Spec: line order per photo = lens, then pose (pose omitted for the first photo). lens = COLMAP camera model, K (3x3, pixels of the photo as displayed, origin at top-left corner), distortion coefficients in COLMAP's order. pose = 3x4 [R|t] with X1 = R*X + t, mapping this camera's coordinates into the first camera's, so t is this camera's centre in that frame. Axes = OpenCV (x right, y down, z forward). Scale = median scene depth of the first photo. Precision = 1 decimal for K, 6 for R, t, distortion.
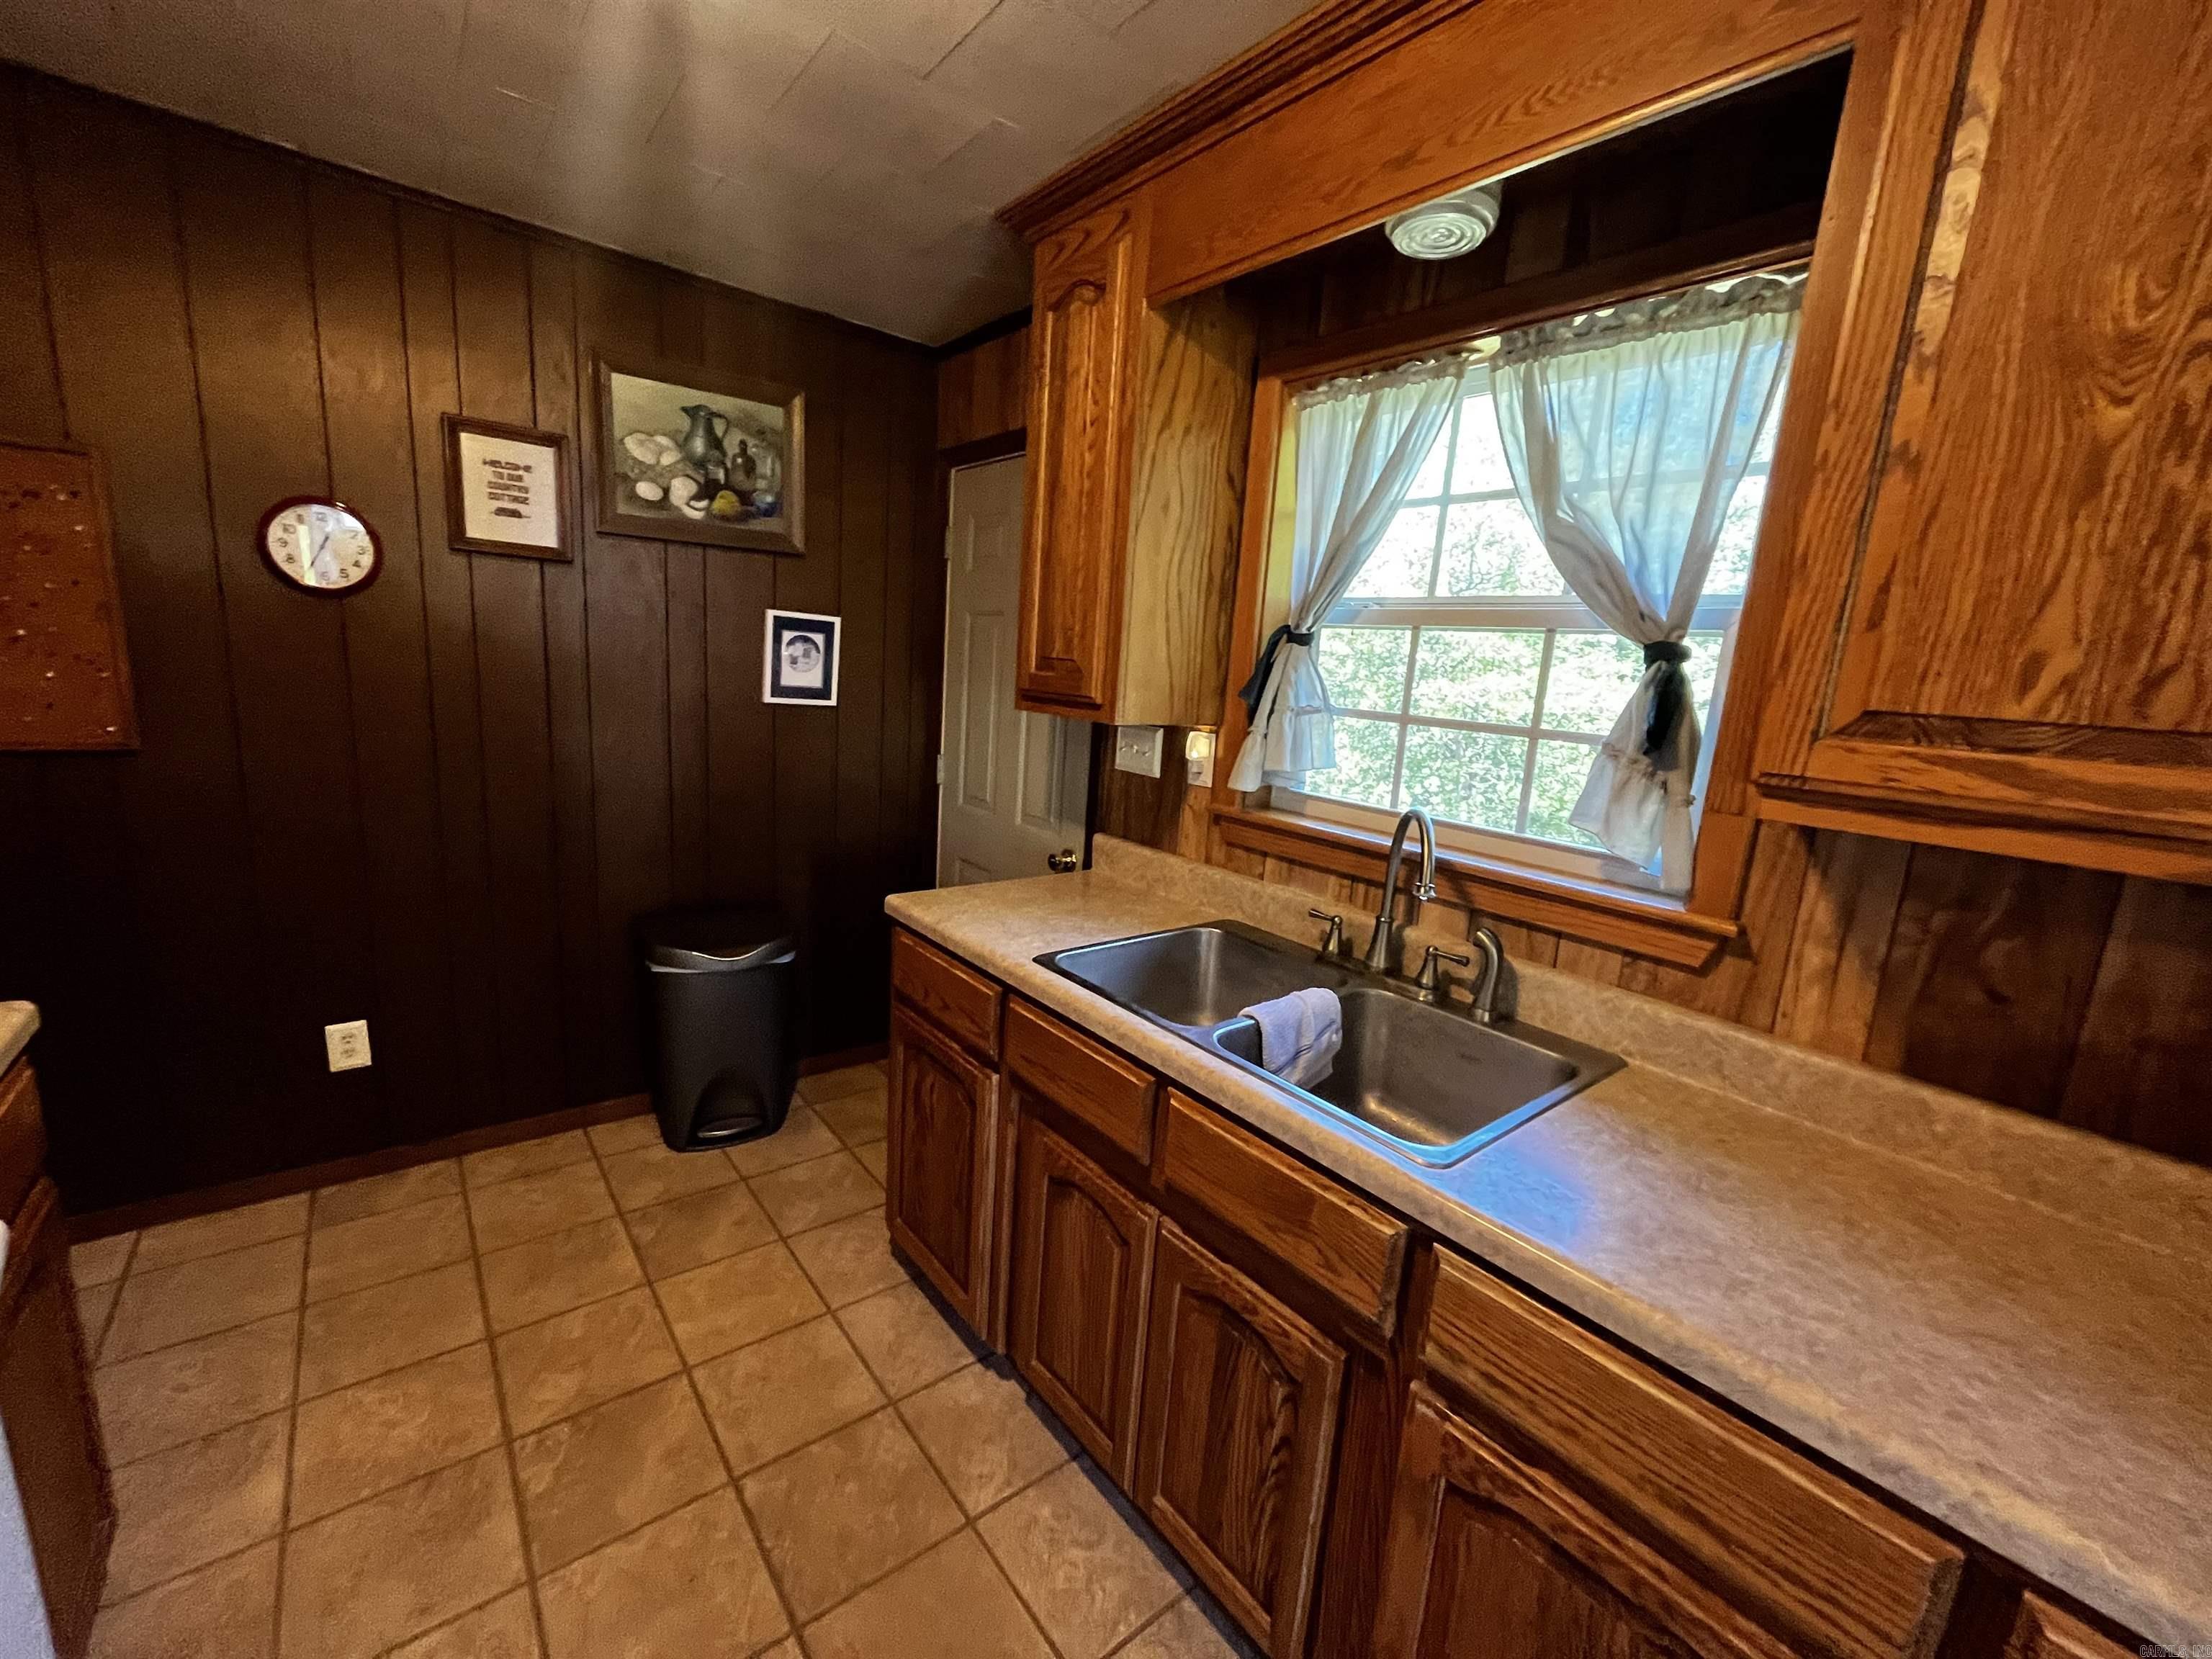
lens RADIAL K [[895.7, 0, 1098.5], [0, 895.7, 832.9], [0, 0, 1]] dist [-0.003398, 0.000037]
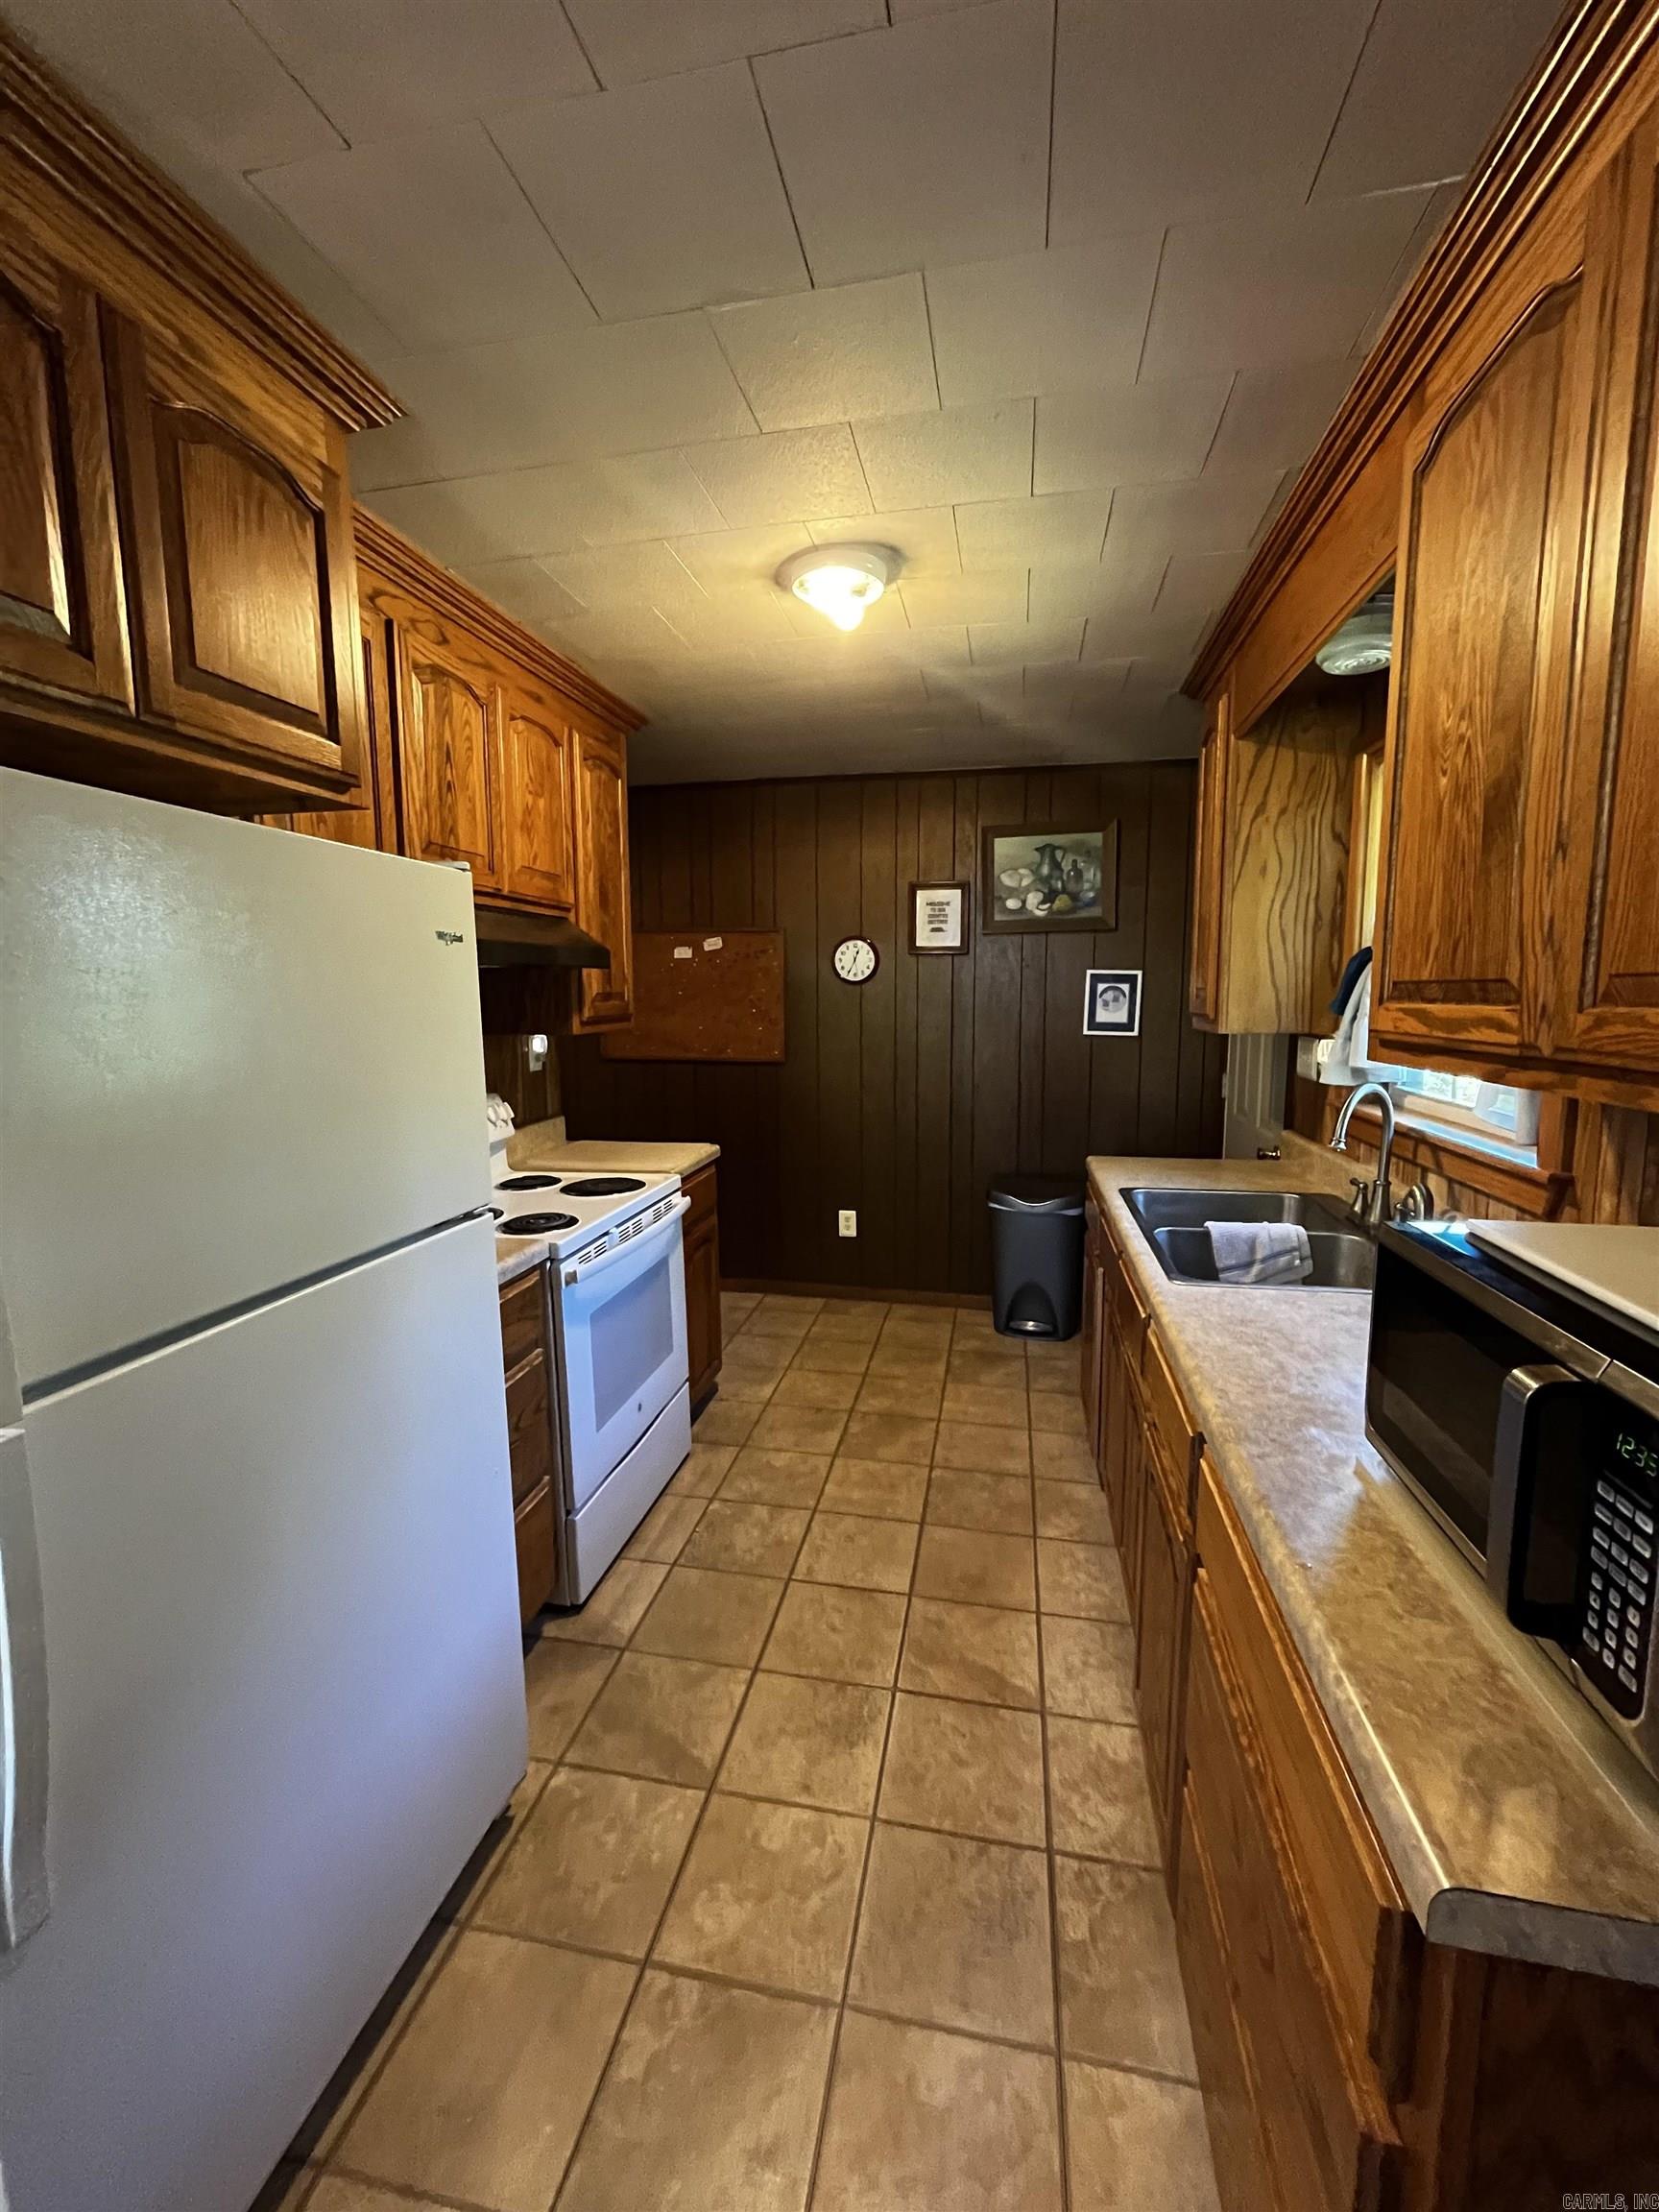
lens RADIAL K [[895.7, 0, 825.9], [0, 895.7, 1095.2], [0, 0, 1]] dist [-0.003398, 0.000037]
pose [[0.639817, 0.017232, -0.768334, 0.560618], [-0.097957, 0.993423, -0.059292, 0.091033], [0.762259, 0.113200, 0.637297, -0.252712]]
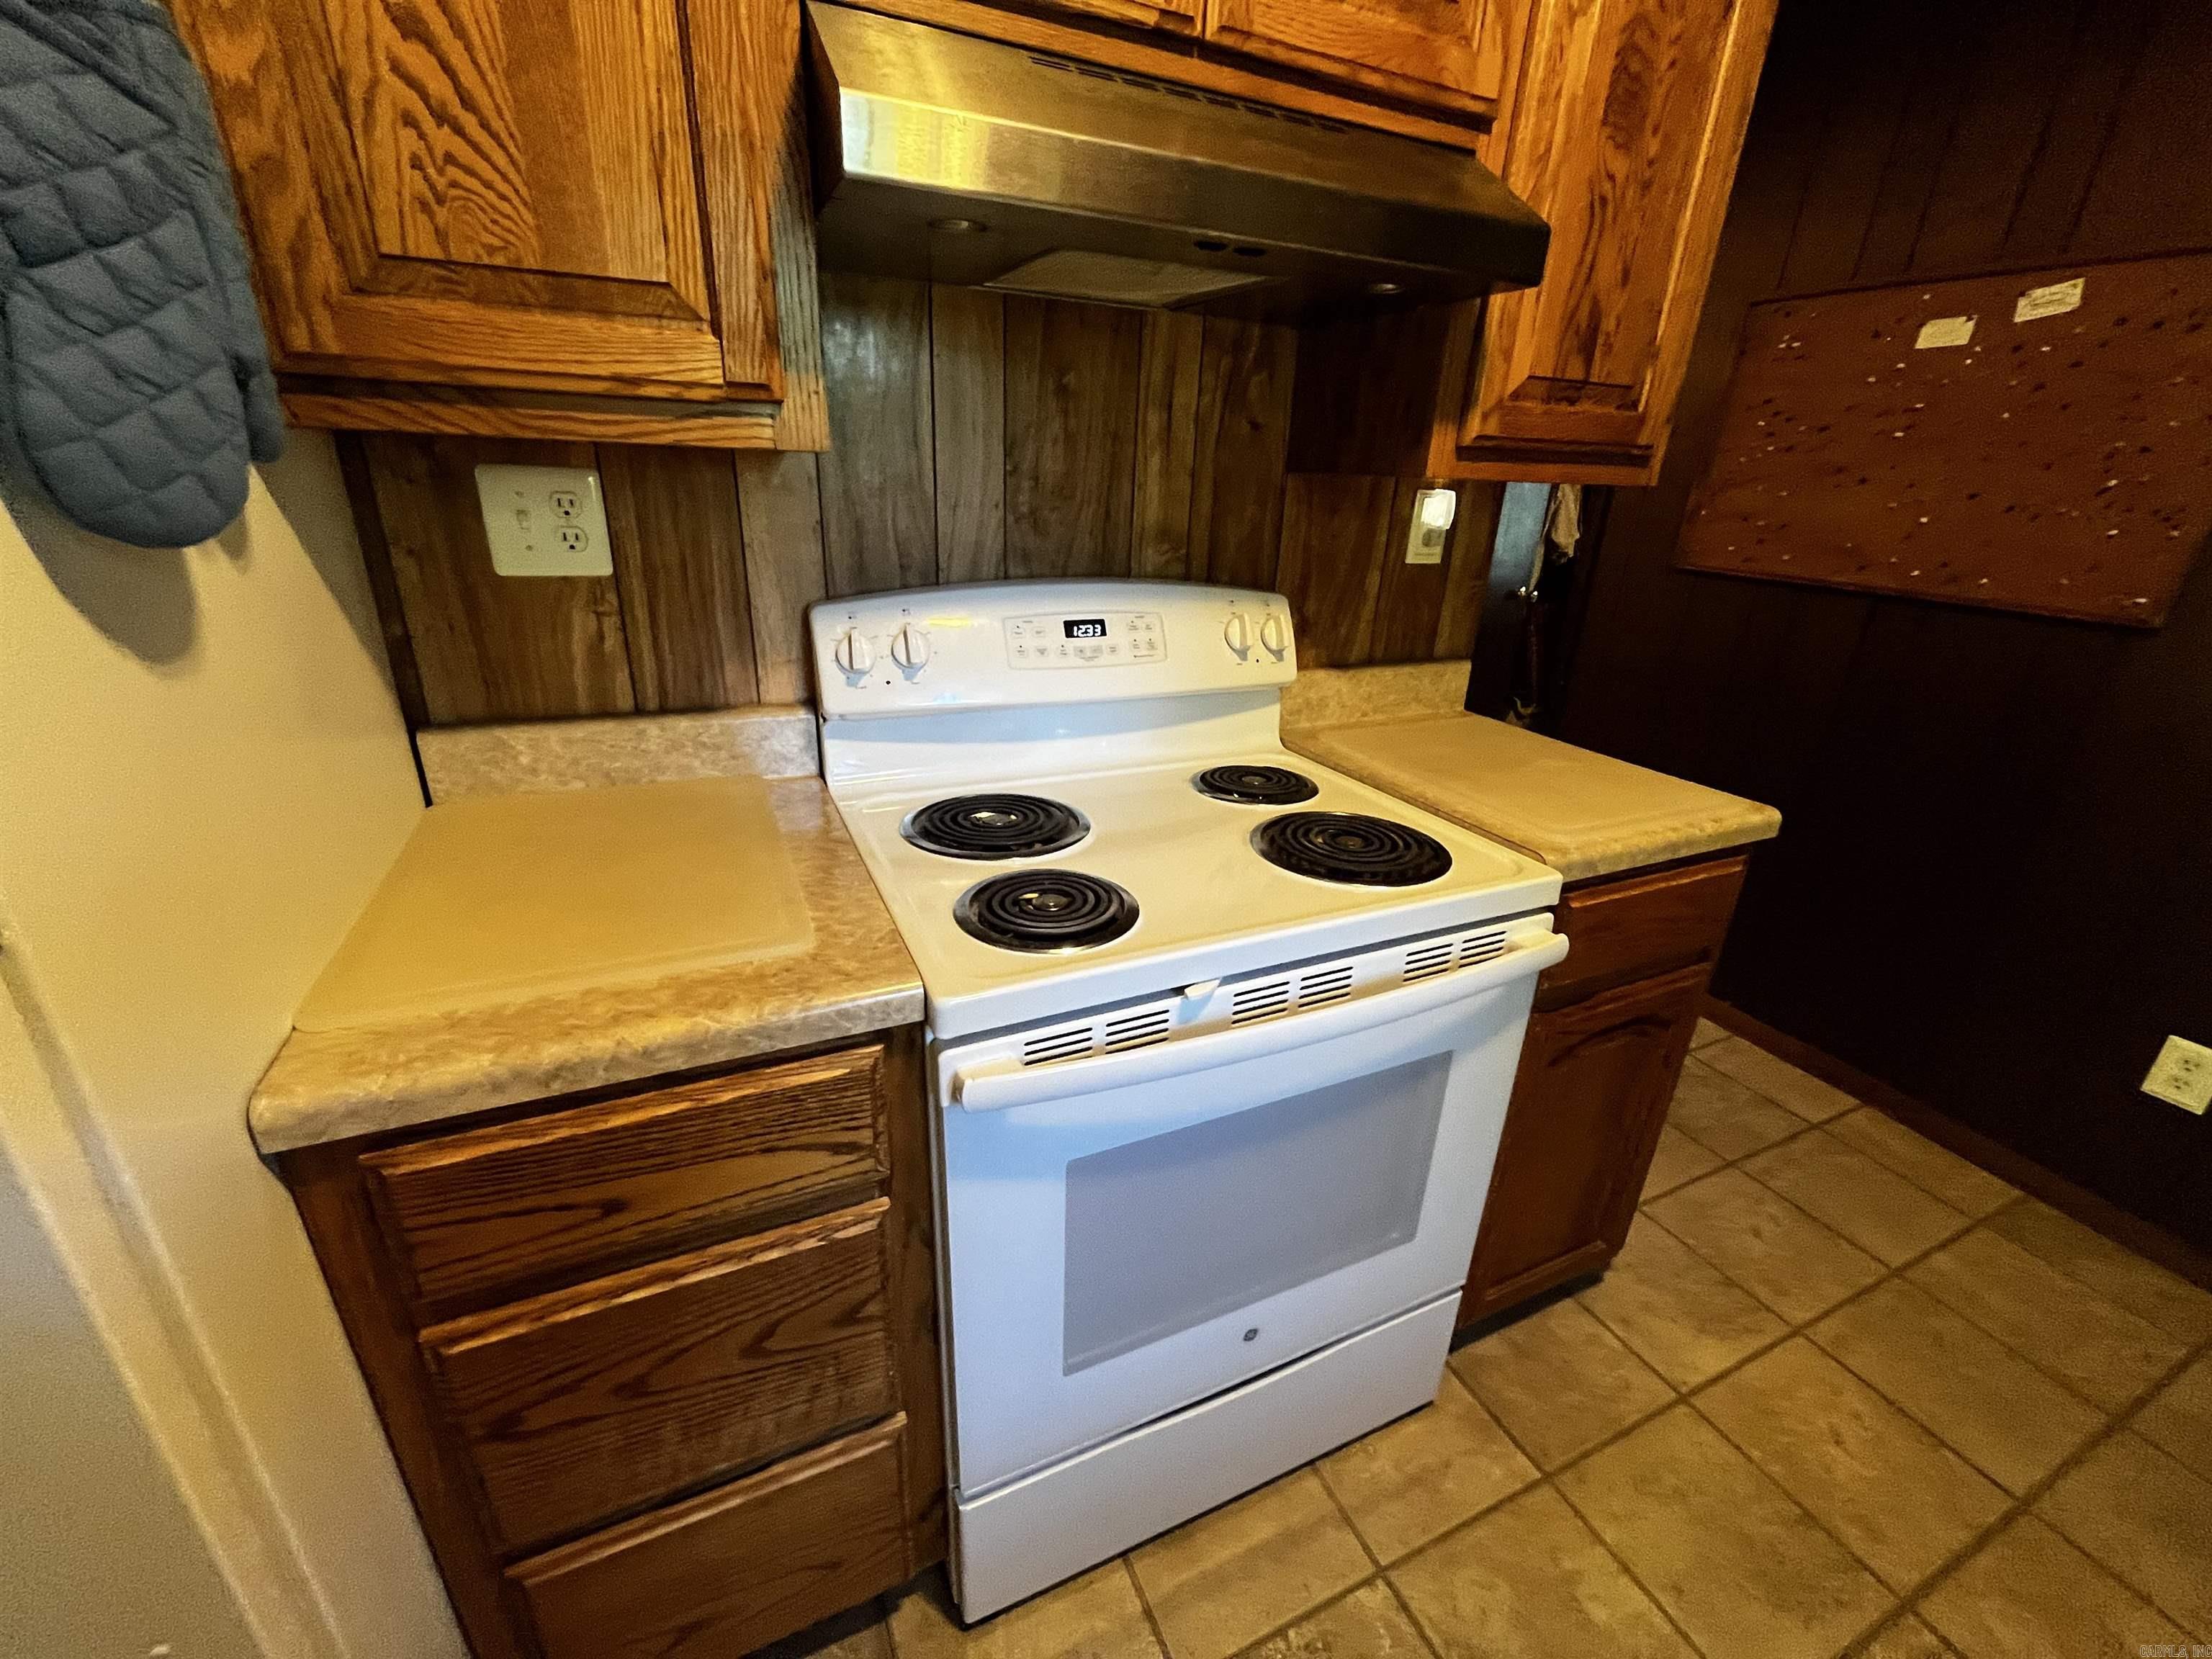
lens RADIAL K [[895.7, 0, 1098.5], [0, 895.7, 832.9], [0, 0, 1]] dist [-0.003398, 0.000037]
pose [[-0.242894, 0.295813, -0.923849, -0.018870], [-0.240363, 0.904317, 0.352754, 0.018560], [0.939802, 0.307741, -0.148551, 0.221248]]
